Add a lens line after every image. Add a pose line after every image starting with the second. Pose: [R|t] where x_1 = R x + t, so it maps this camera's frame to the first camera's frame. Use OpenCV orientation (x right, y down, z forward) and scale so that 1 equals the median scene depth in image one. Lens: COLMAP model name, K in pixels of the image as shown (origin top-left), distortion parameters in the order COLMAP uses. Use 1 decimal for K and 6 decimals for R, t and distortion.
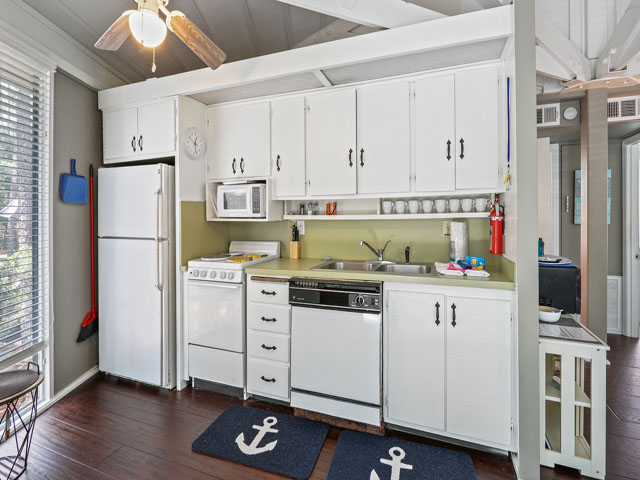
lens RADIAL K [[308.7, 0, 320.1], [0, 308.7, 218.9], [0, 0, 1]] dist [-0.005228, 0.000245]
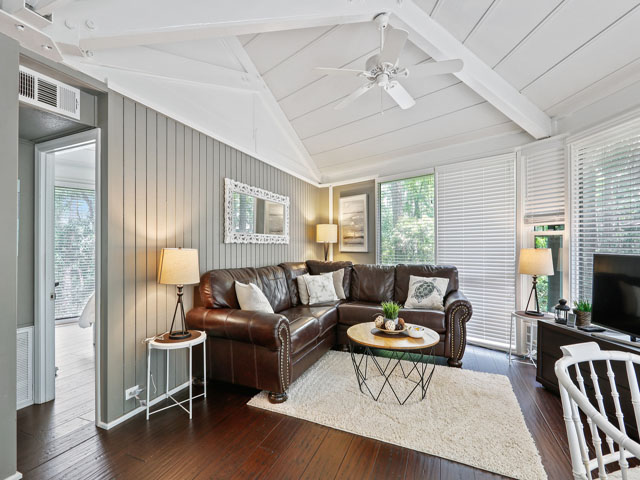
lens RADIAL K [[309.8, 0, 317.2], [0, 309.8, 240.9], [0, 0, 1]] dist [-0.002402, -0.000317]
pose [[0.030847, 0.012444, 0.999447, 0.386880], [0.015184, 0.999801, -0.012917, 0.001858], [-0.999409, 0.015574, 0.030652, 0.447349]]
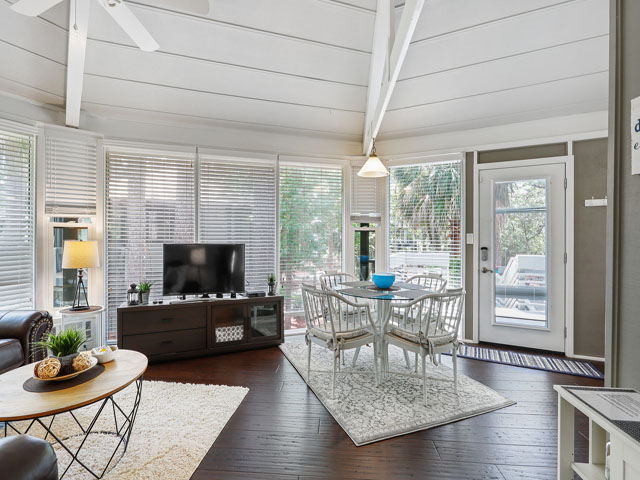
lens RADIAL K [[309.8, 0, 317.2], [0, 309.8, 240.9], [0, 0, 1]] dist [-0.002402, -0.000317]
pose [[-0.958114, 0.004541, -0.286349, 1.289575], [-0.000951, 0.999818, 0.019039, 0.008358], [0.286384, 0.018514, -0.957936, 1.166959]]
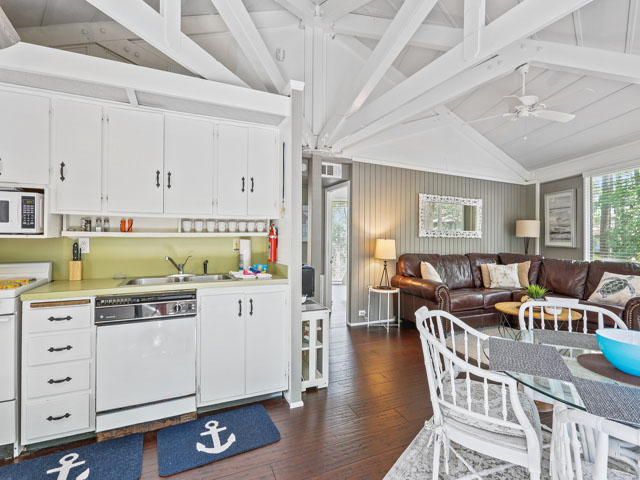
lens RADIAL K [[309.8, 0, 317.2], [0, 309.8, 240.9], [0, 0, 1]] dist [-0.002402, -0.000317]
pose [[0.704097, -0.000068, 0.710104, -0.271985], [-0.005060, 0.999974, 0.005114, 0.008043], [-0.710086, -0.007194, 0.704078, -0.142308]]
